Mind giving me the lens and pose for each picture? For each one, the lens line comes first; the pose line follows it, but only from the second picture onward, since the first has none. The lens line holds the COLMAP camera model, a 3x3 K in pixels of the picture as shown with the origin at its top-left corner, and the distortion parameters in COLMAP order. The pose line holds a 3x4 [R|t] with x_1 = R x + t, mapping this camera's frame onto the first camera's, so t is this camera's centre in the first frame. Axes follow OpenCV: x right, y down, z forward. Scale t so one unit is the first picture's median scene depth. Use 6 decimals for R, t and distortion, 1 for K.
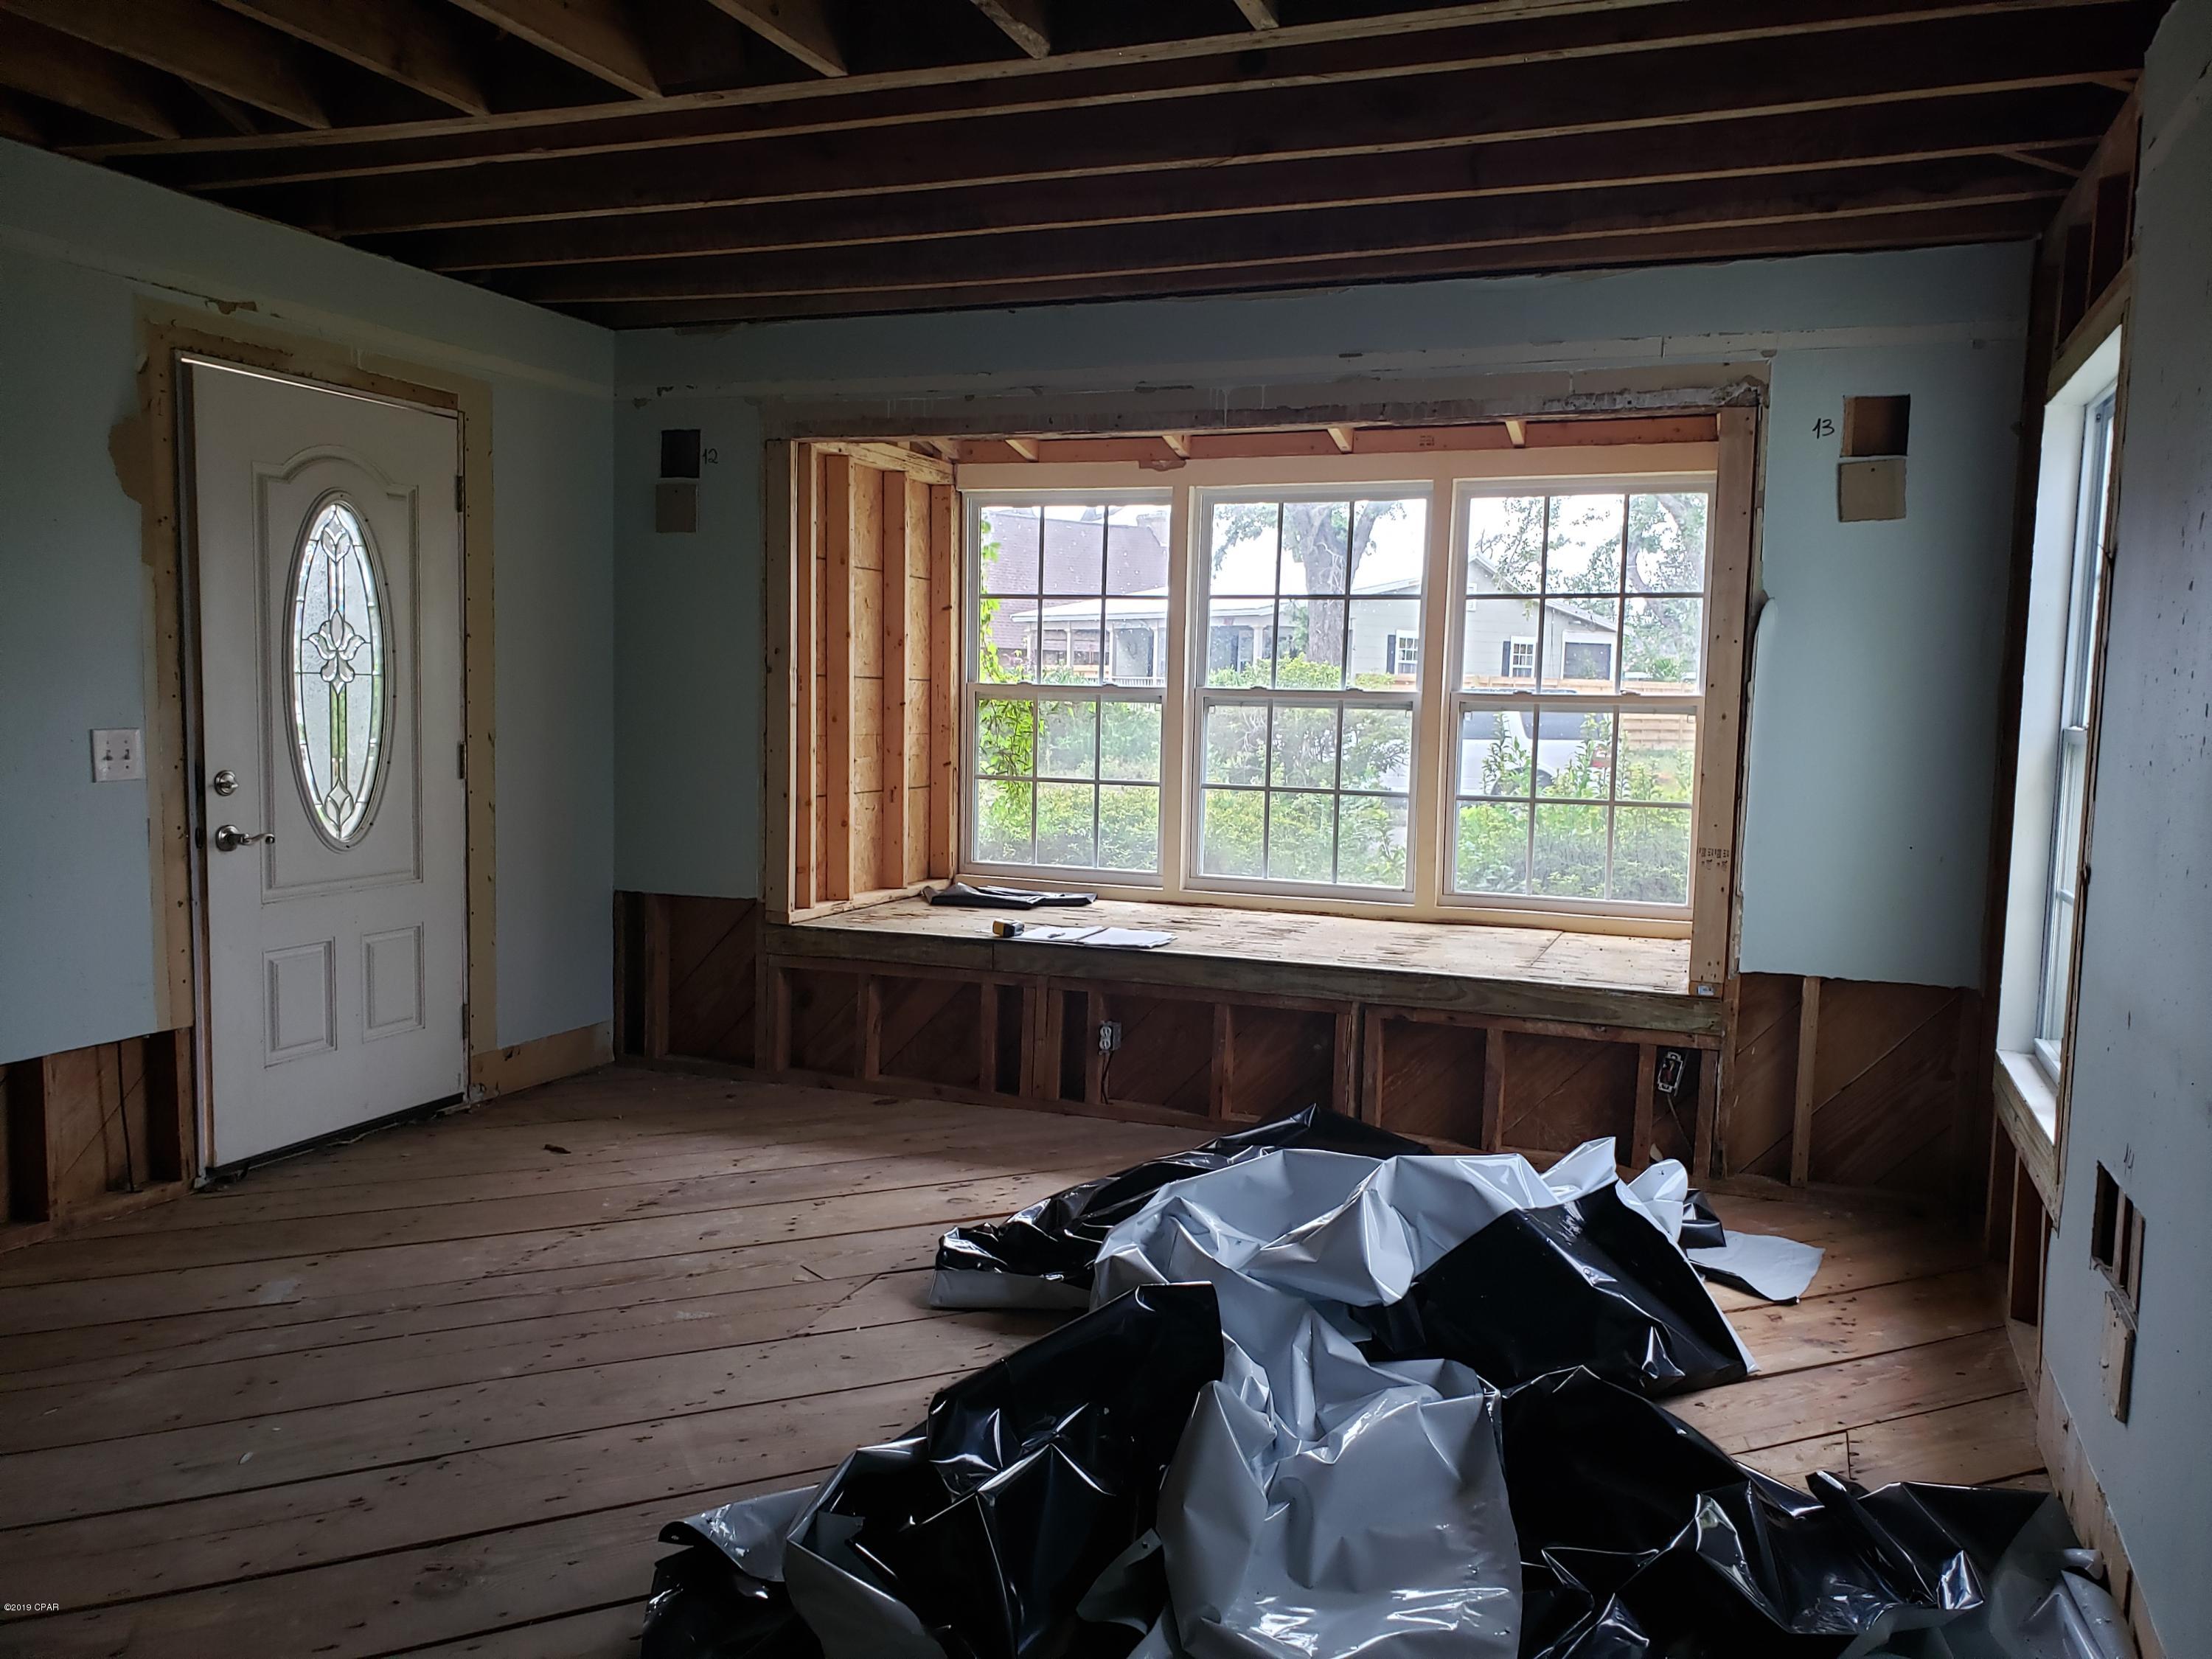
lens RADIAL K [[1712.7, 0, 1111.3], [0, 1712.7, 856.3], [0, 0, 1]] dist [0.060532, -0.094365]
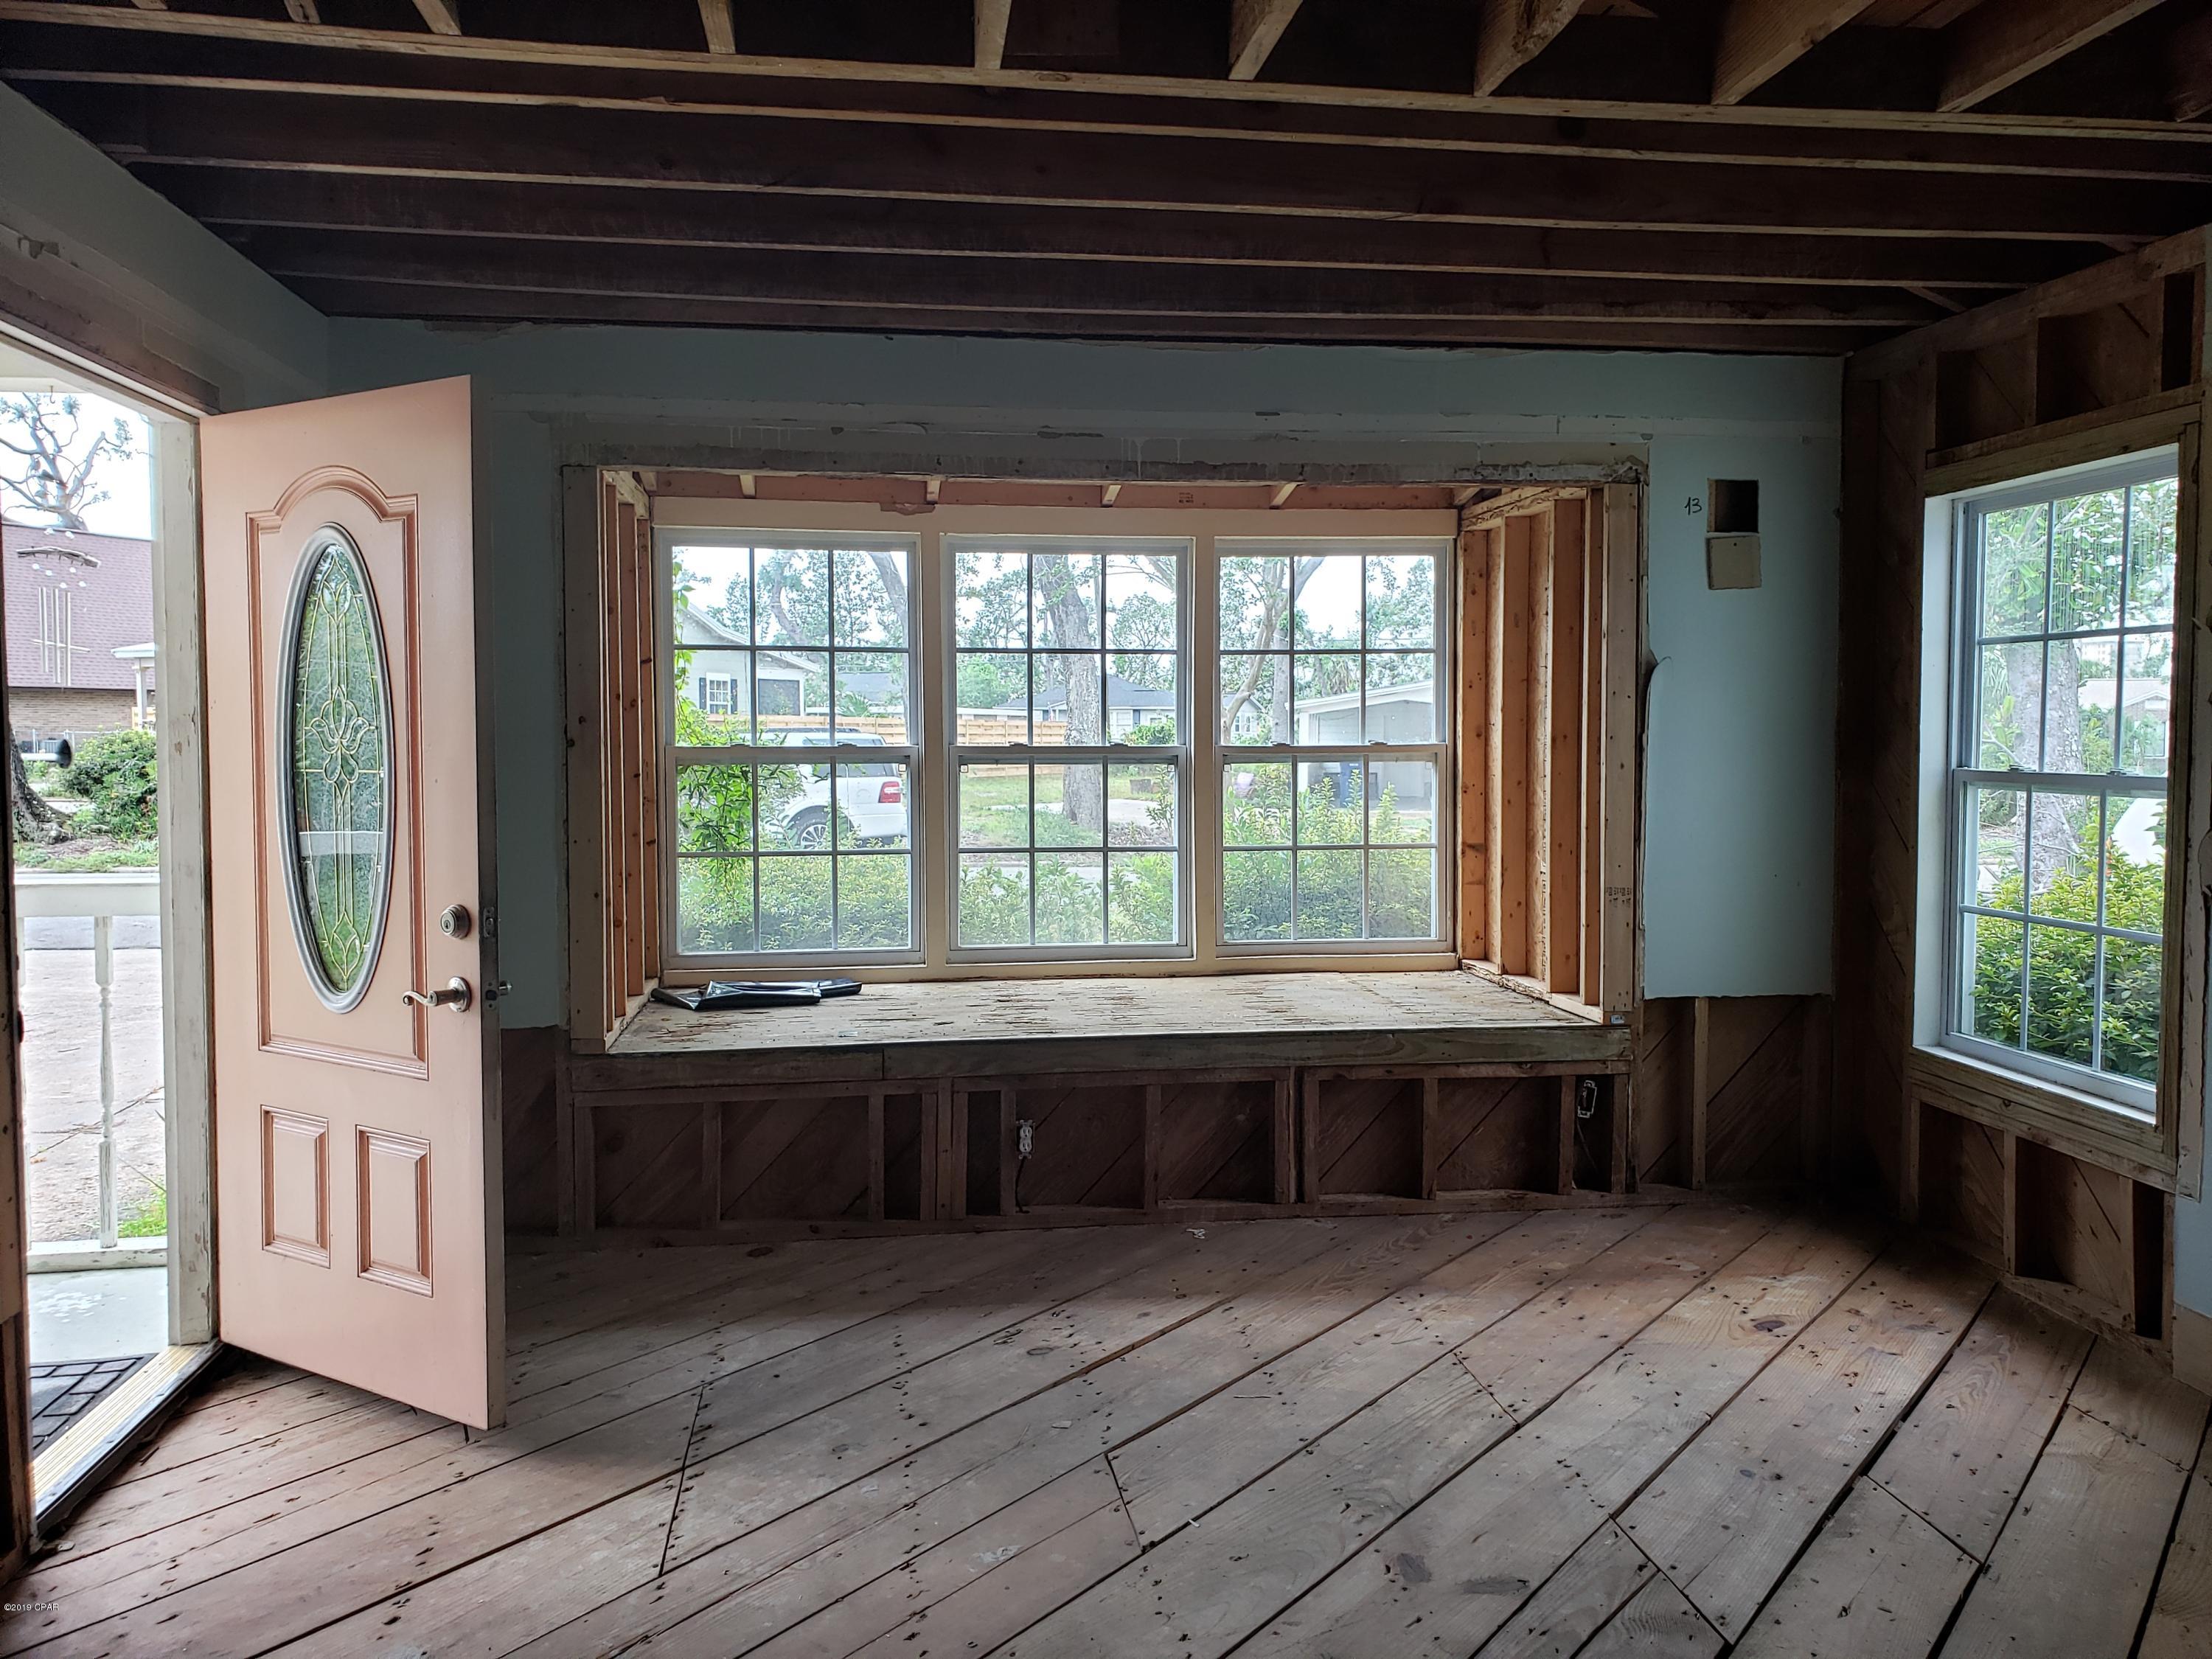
lens RADIAL K [[1713.4, 0, 1105.1], [0, 1713.4, 805.4], [0, 0, 1]] dist [0.068514, -0.102515]
pose [[0.879417, -0.045539, 0.473868, -0.380165], [0.068588, 0.997149, -0.031461, -0.037323], [-0.471085, 0.060169, 0.880034, 0.168356]]
